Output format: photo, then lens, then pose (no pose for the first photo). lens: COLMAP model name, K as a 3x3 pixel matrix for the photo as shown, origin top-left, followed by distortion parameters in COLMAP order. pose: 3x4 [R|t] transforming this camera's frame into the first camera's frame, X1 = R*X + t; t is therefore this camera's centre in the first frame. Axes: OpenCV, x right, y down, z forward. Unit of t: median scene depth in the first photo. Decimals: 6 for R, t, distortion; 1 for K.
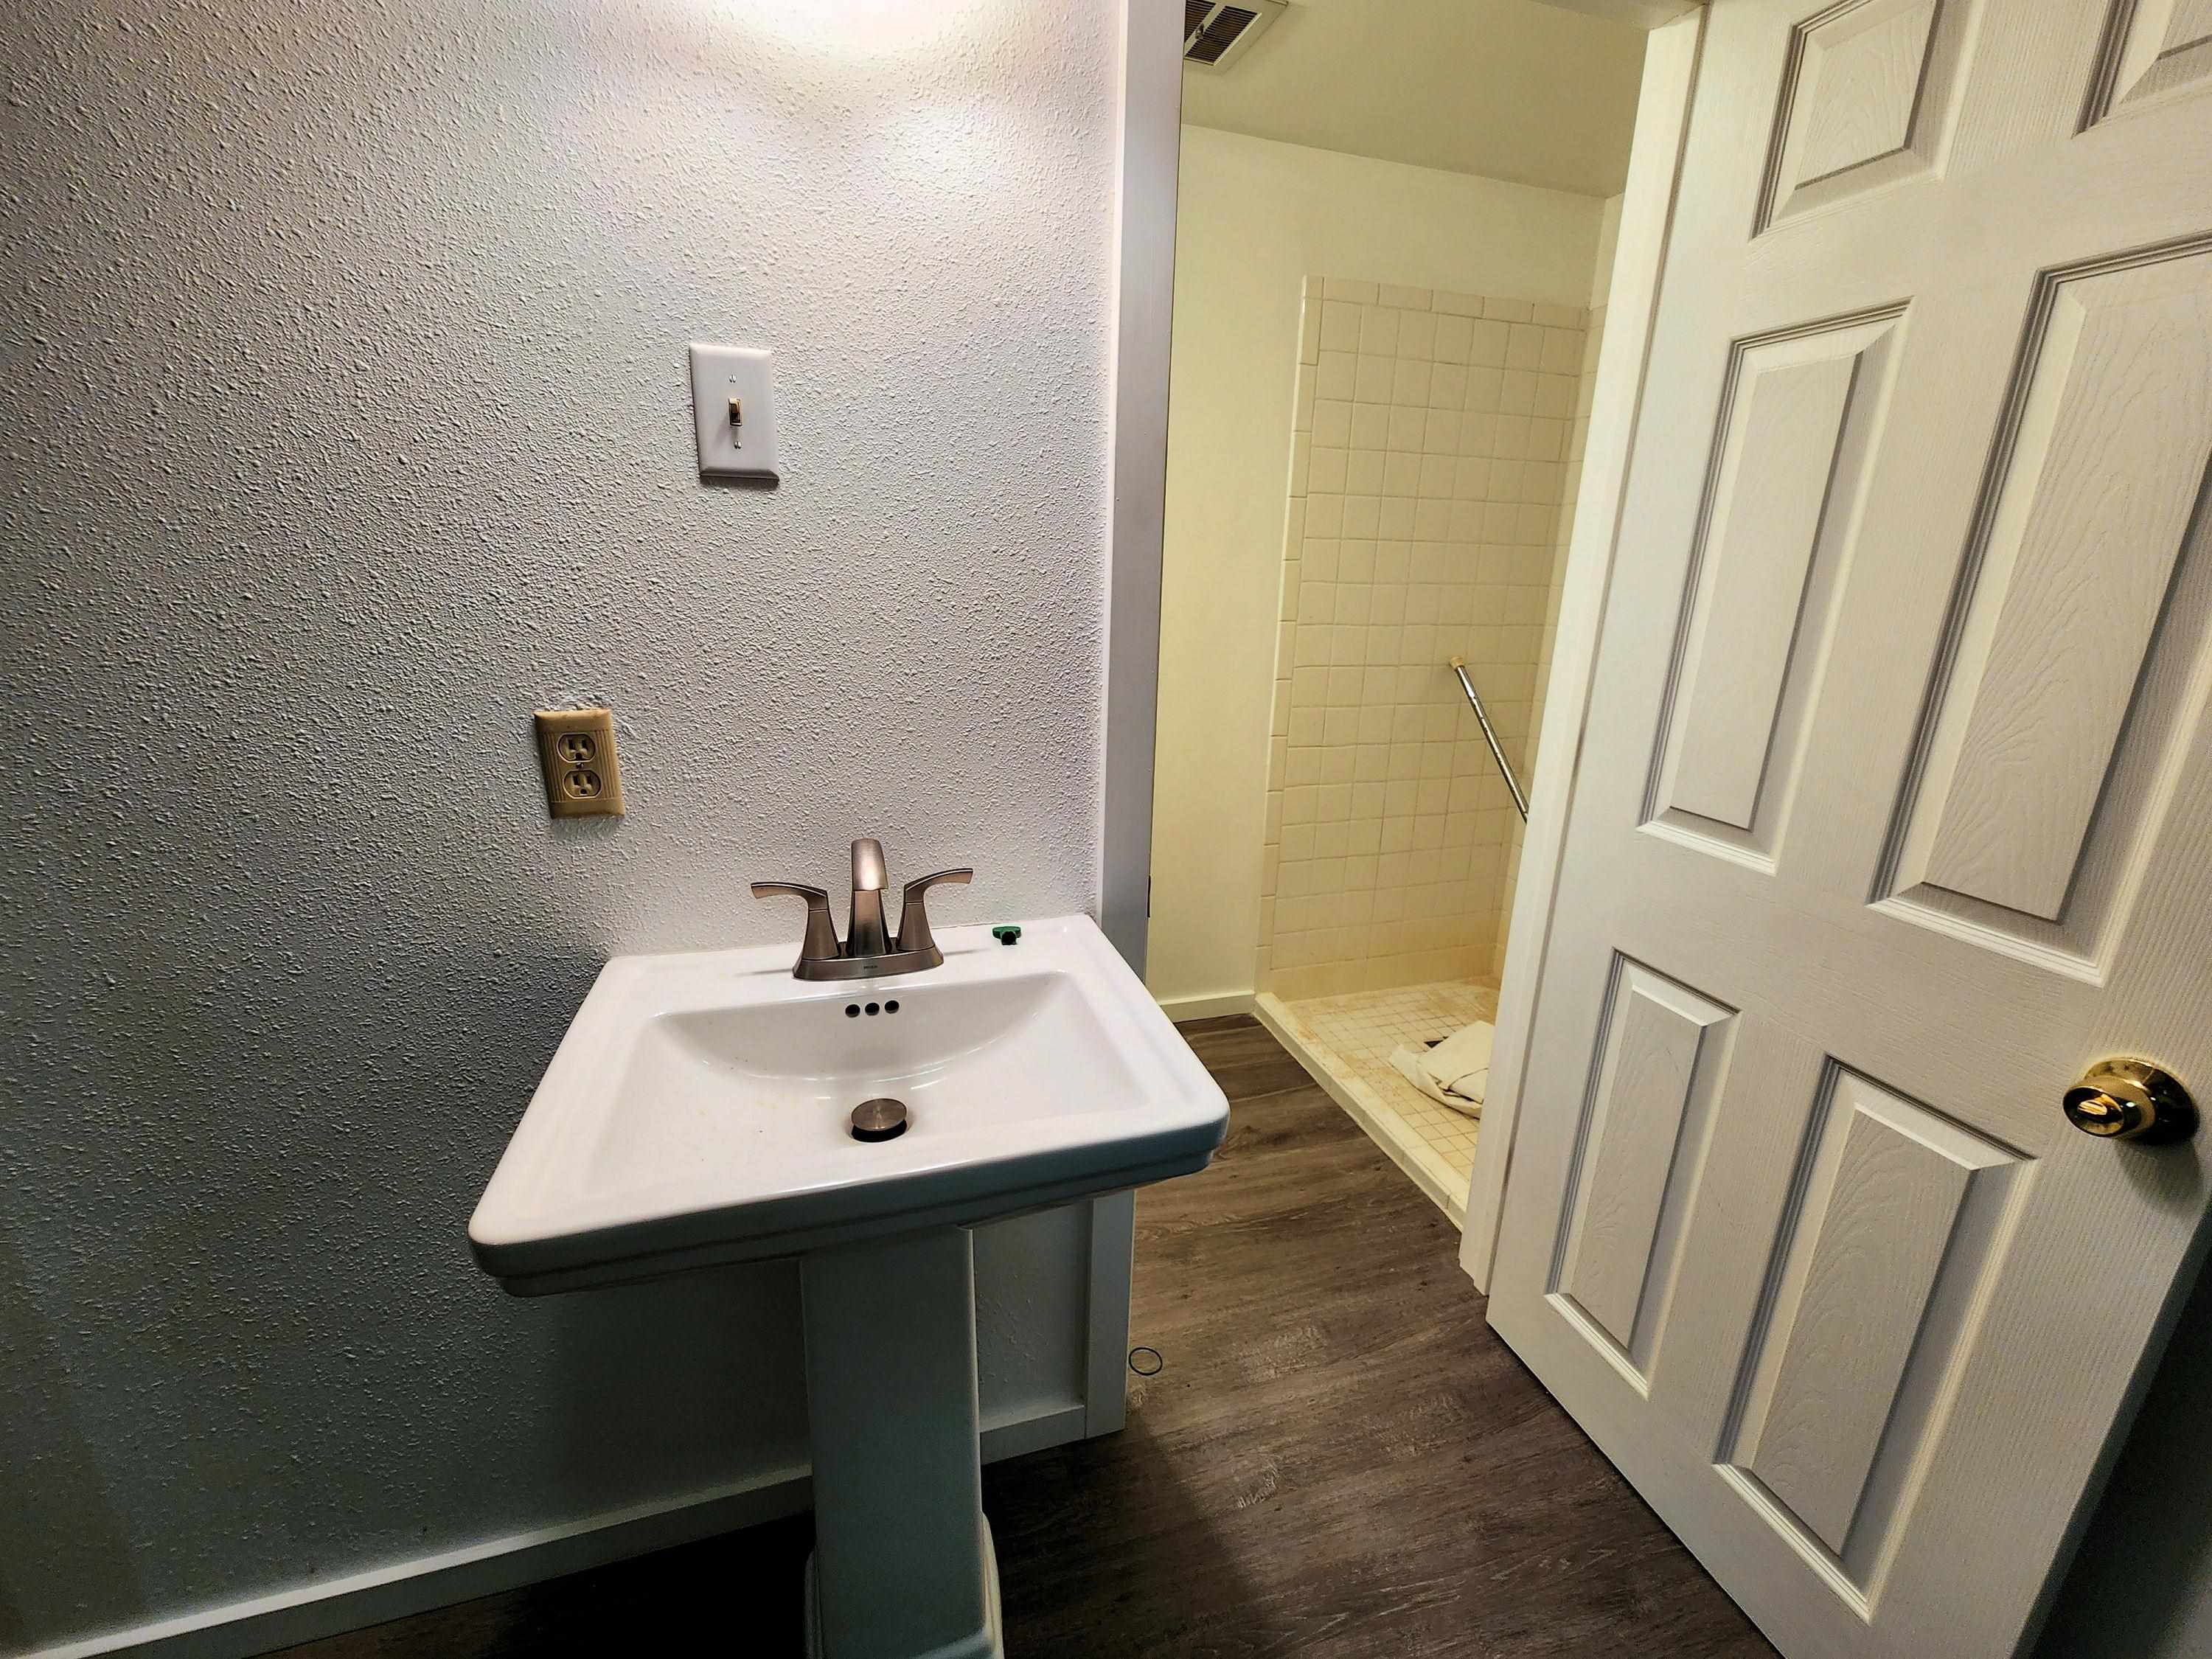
lens RADIAL K [[907.0, 0, 1110.6], [0, 907.0, 827.4], [0, 0, 1]] dist [-0.000728, -0.000048]
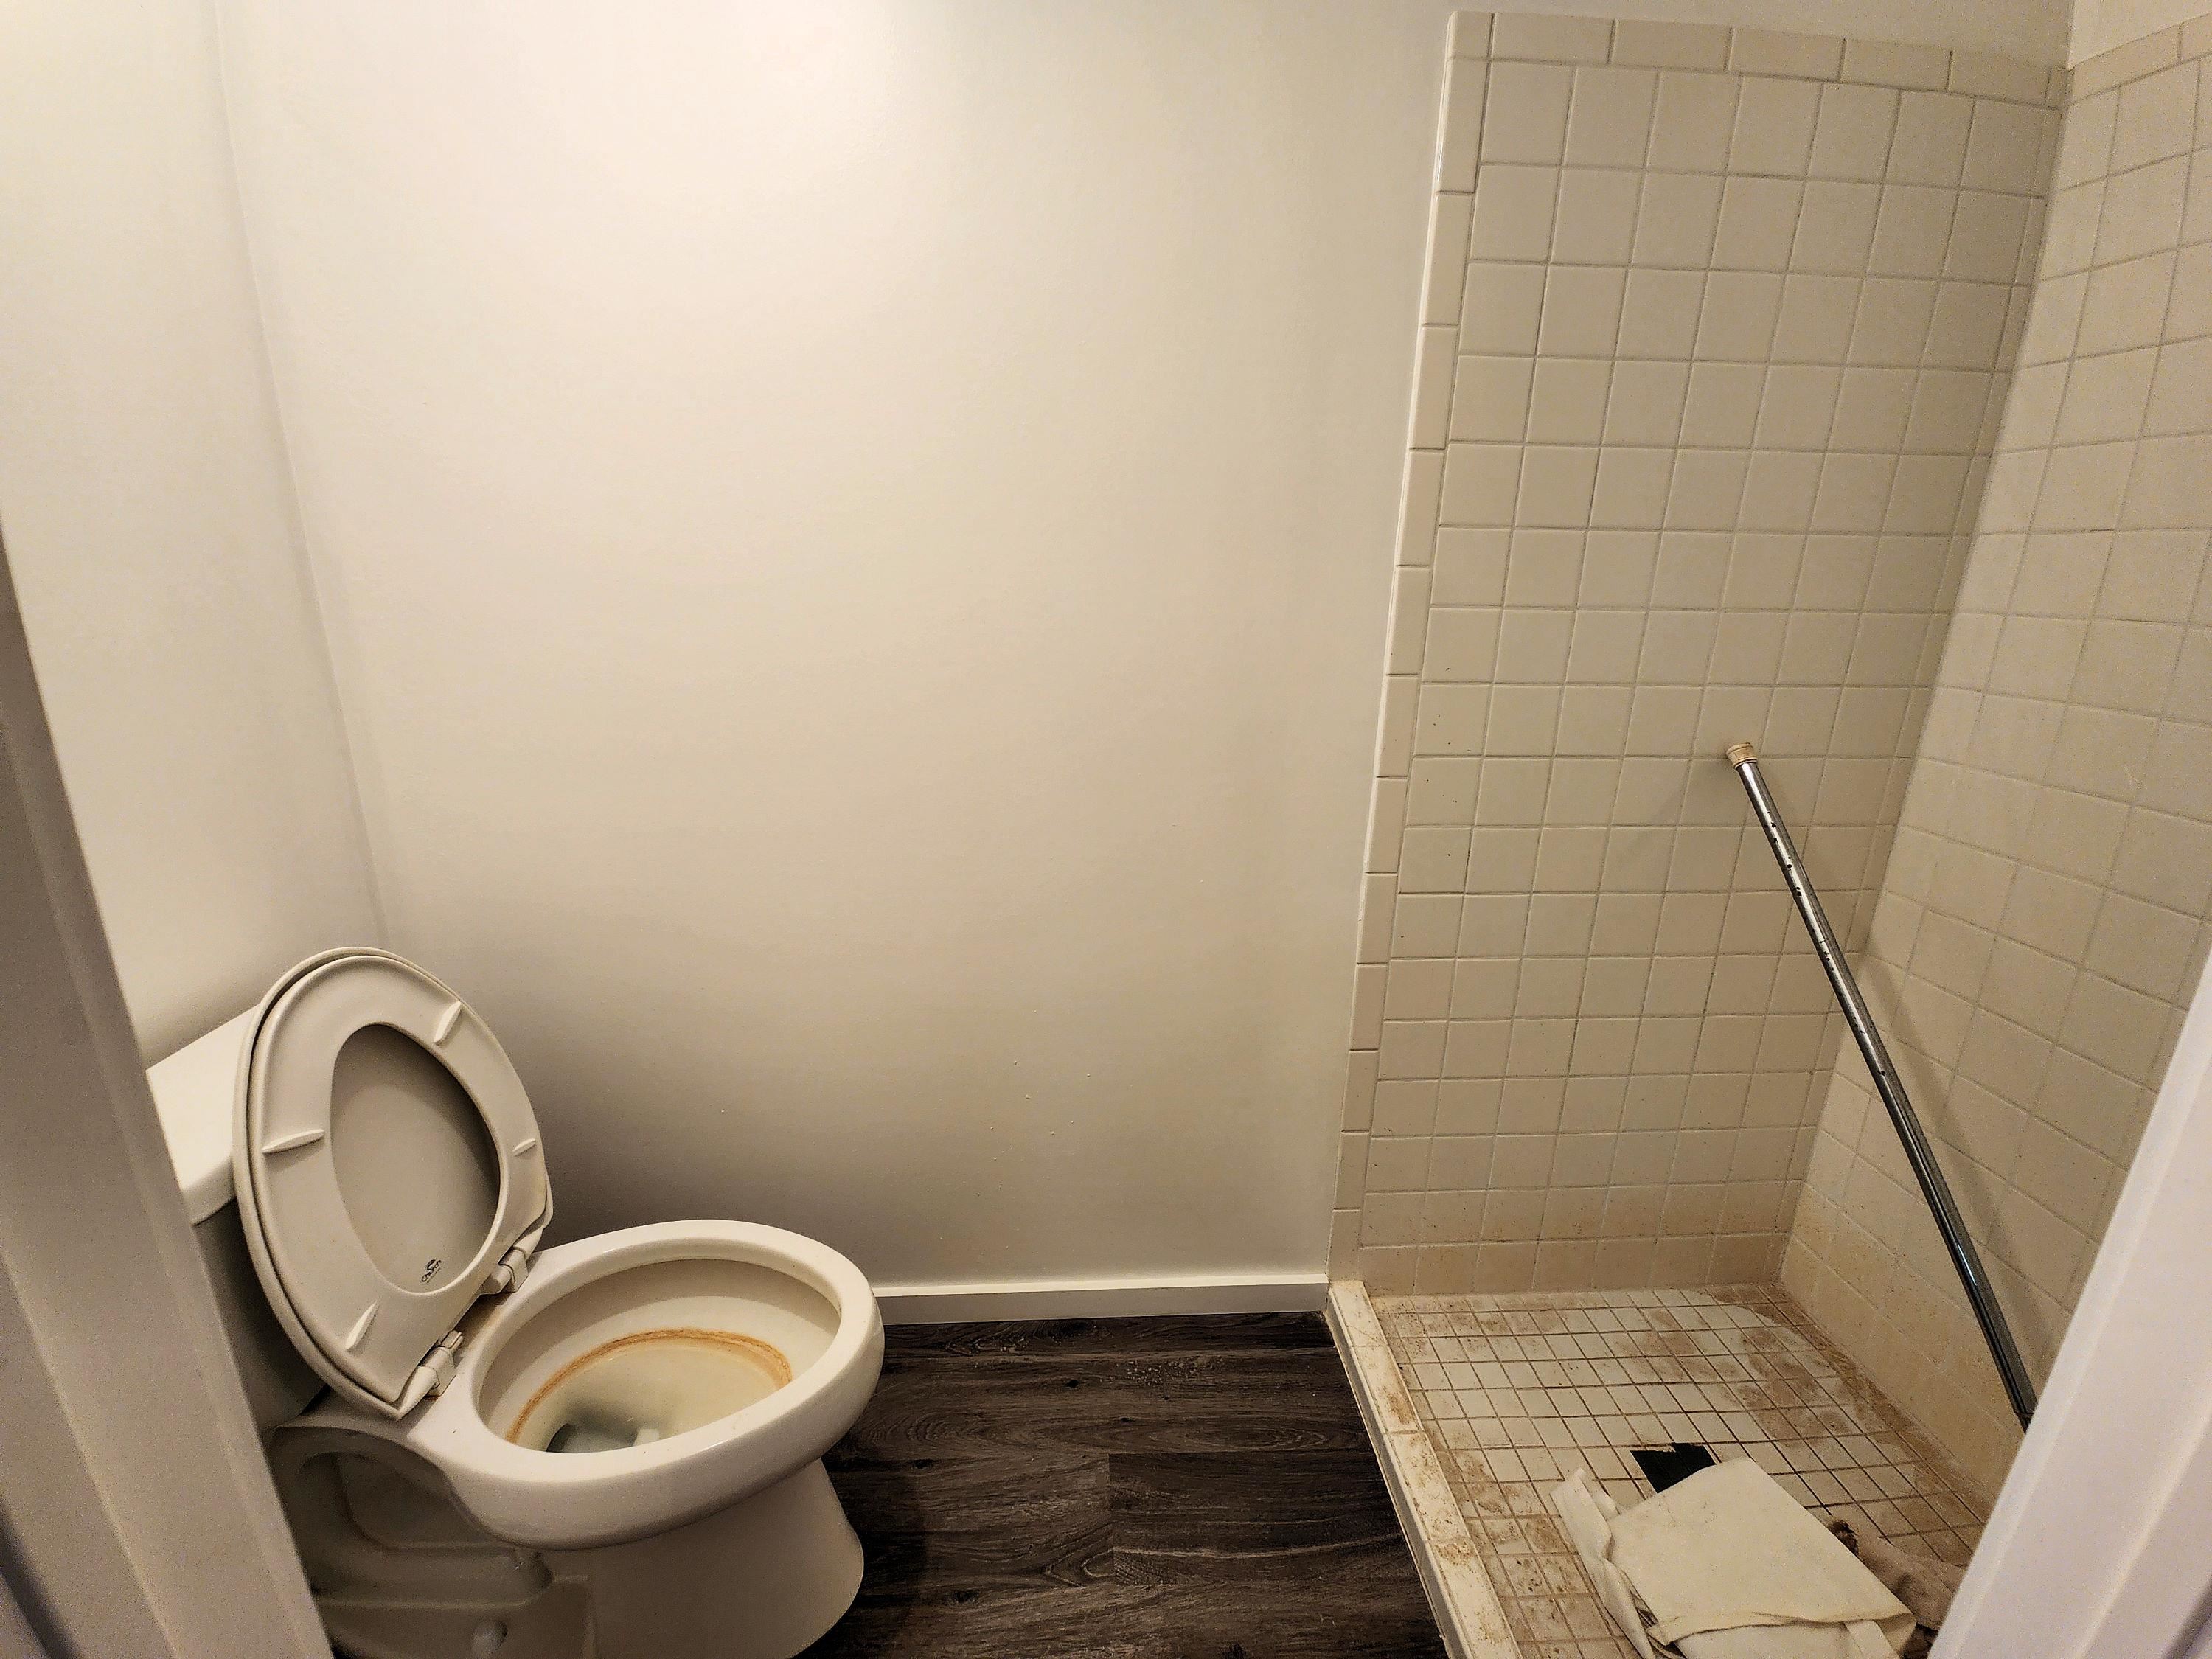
lens RADIAL K [[907.0, 0, 1098.4], [0, 907.0, 832.8], [0, 0, 1]] dist [-0.000728, -0.000048]
pose [[0.970136, 0.060816, -0.234815, 0.139752], [-0.065166, 0.997816, -0.010802, -0.103434], [0.233646, 0.025781, 0.971980, 0.385404]]
